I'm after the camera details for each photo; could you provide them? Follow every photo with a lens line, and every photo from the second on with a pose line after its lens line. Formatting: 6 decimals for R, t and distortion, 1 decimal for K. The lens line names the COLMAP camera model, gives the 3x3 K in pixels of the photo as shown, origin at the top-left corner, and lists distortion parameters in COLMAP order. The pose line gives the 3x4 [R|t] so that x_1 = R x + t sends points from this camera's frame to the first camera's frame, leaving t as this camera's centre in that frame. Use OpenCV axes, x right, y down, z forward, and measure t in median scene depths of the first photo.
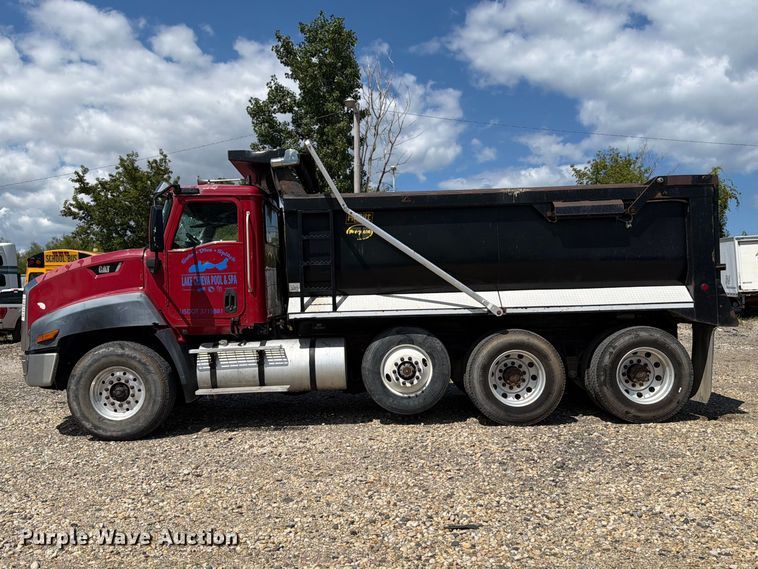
lens RADIAL K [[866.5, 0, 400.5], [0, 866.5, 287.1], [0, 0, 1]] dist [0.190844, -0.401237]
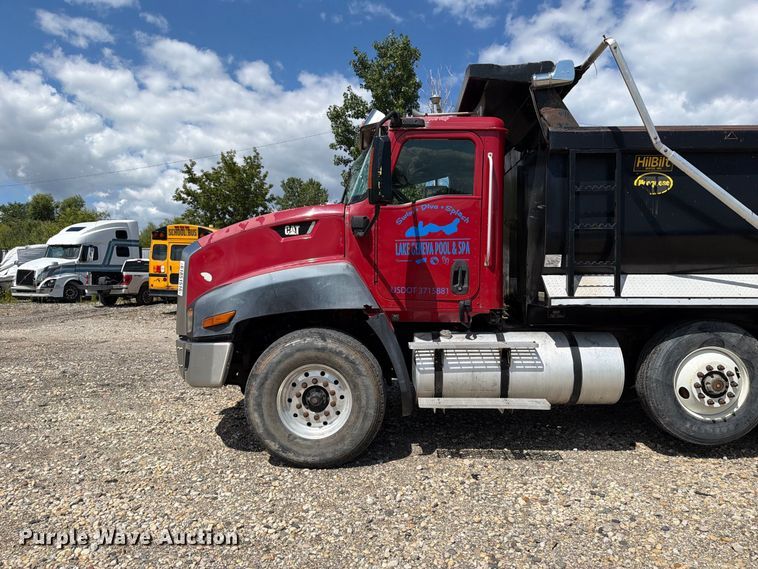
lens RADIAL K [[583.0, 0, 353.7], [0, 583.0, 276.1], [0, 0, 1]] dist [0.141383, -0.233708]
pose [[0.998848, 0.028067, -0.038924, -0.263506], [-0.027462, 0.999495, 0.015988, 0.009290], [0.039353, -0.014900, 0.999114, 0.506149]]
